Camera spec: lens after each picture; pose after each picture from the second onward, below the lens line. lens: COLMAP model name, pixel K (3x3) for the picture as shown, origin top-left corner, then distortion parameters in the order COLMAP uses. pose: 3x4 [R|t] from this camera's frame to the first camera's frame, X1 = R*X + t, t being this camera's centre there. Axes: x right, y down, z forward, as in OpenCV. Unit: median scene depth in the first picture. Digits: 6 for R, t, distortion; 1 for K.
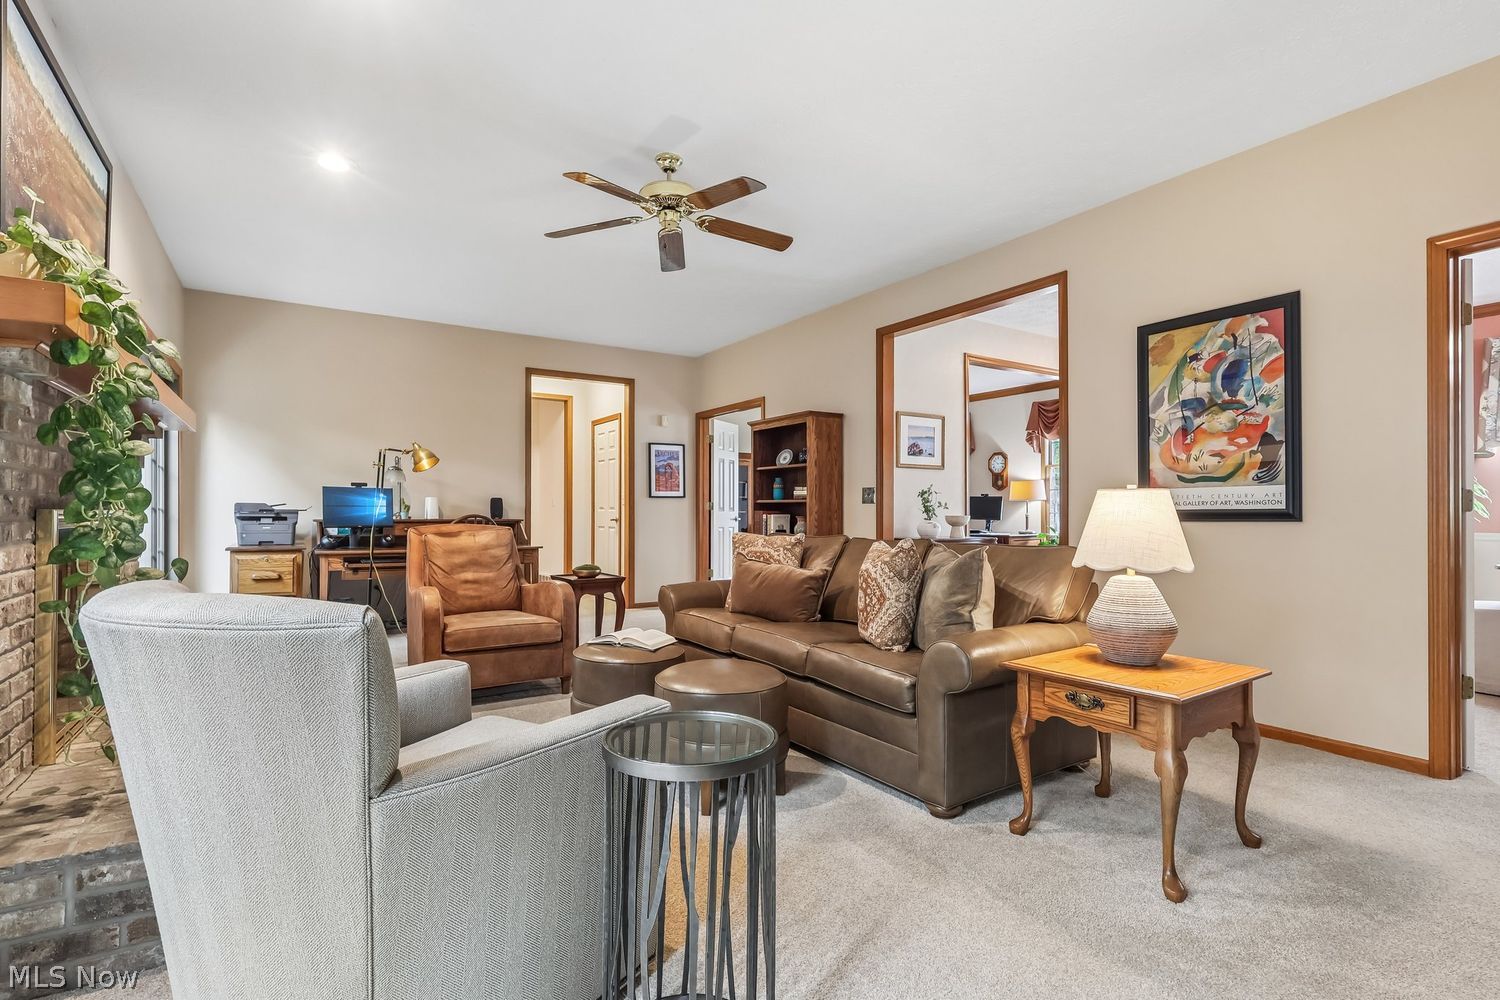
lens RADIAL K [[715.1, 0, 732.6], [0, 715.1, 499.1], [0, 0, 1]] dist [-0.000855, 0.000022]
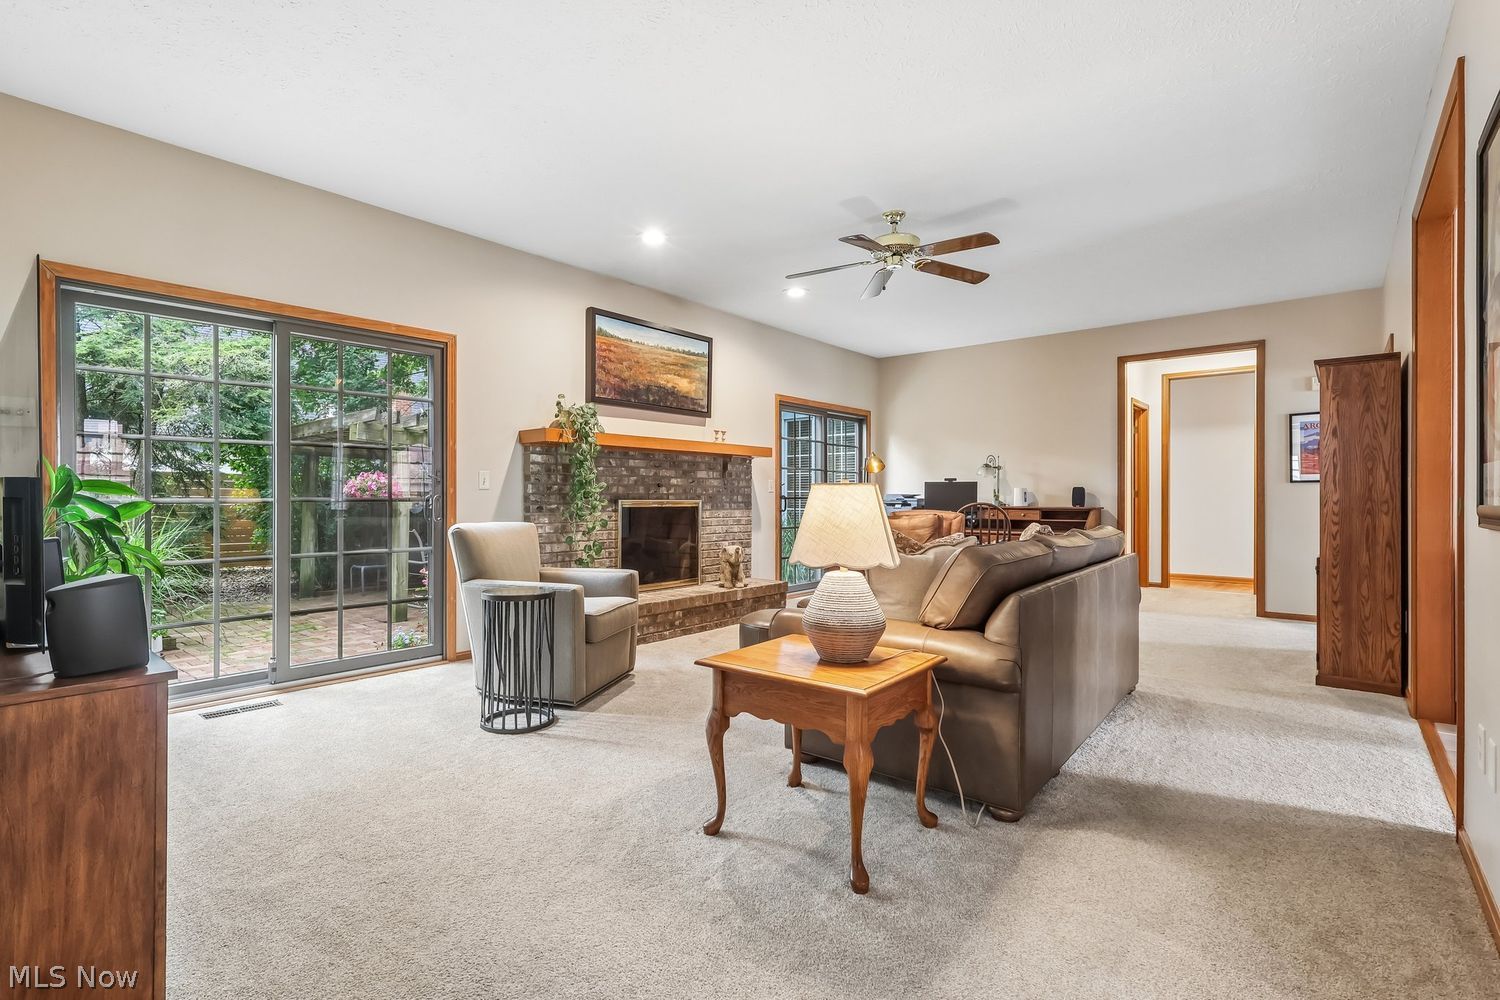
lens RADIAL K [[691.7, 0, 750.0], [0, 691.7, 500.0], [0, 0, 1]] dist [-0.000147, 0.000747]
pose [[0.302957, 0.003275, -0.952999, 0.772018], [0.019032, 0.999774, 0.009486, -0.002472], [0.952814, -0.021011, 0.302826, 0.321851]]
